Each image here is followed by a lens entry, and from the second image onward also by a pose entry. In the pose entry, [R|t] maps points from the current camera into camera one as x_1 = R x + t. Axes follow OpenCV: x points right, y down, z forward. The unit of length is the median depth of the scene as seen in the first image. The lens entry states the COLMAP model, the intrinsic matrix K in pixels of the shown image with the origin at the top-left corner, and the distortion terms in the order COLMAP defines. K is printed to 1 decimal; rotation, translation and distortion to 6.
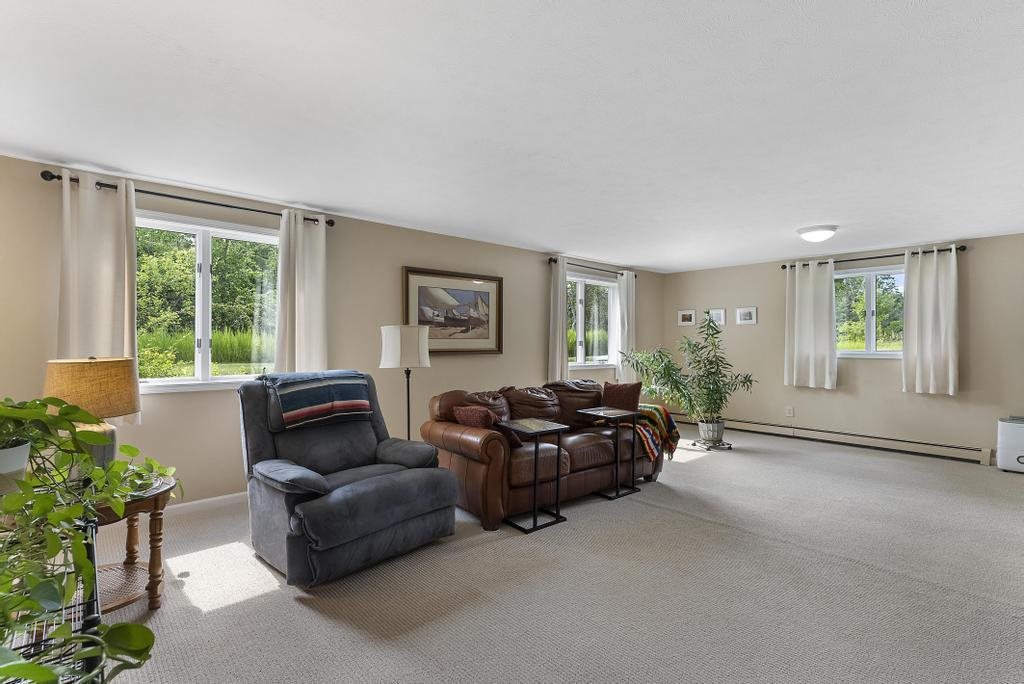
lens RADIAL K [[496.2, 0, 518.0], [0, 496.2, 343.4], [0, 0, 1]] dist [0.006040, -0.000414]
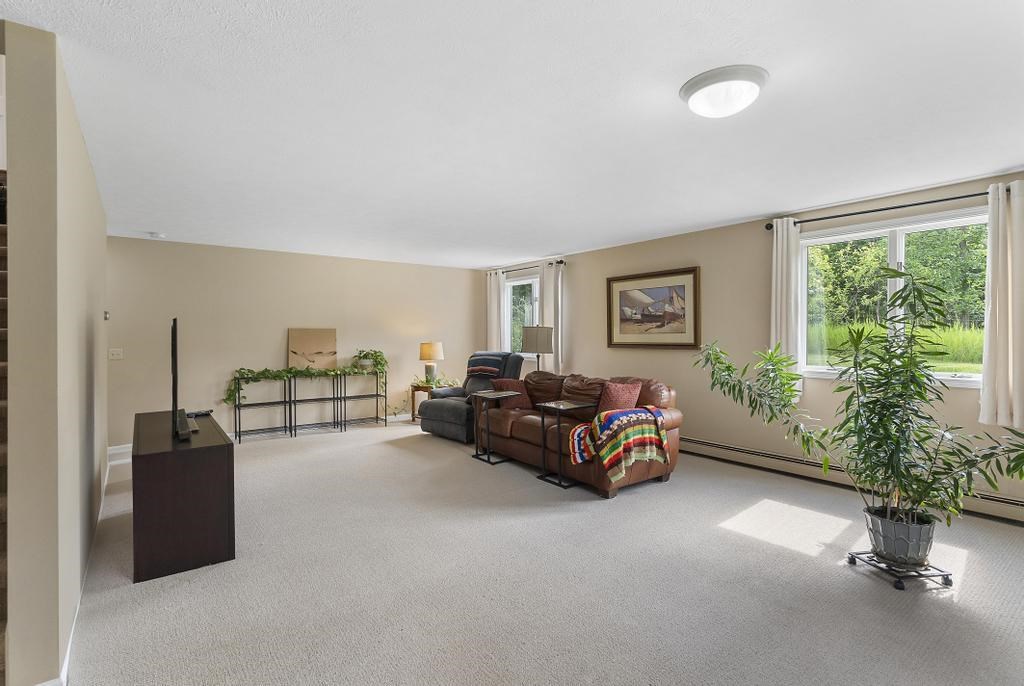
lens RADIAL K [[496.2, 0, 519.1], [0, 496.2, 338.4], [0, 0, 1]] dist [0.006040, -0.000414]
pose [[-0.070602, -0.005886, -0.997487, 0.969016], [-0.014704, 0.999880, -0.004860, 0.010663], [0.997396, 0.014324, -0.070680, 0.778684]]
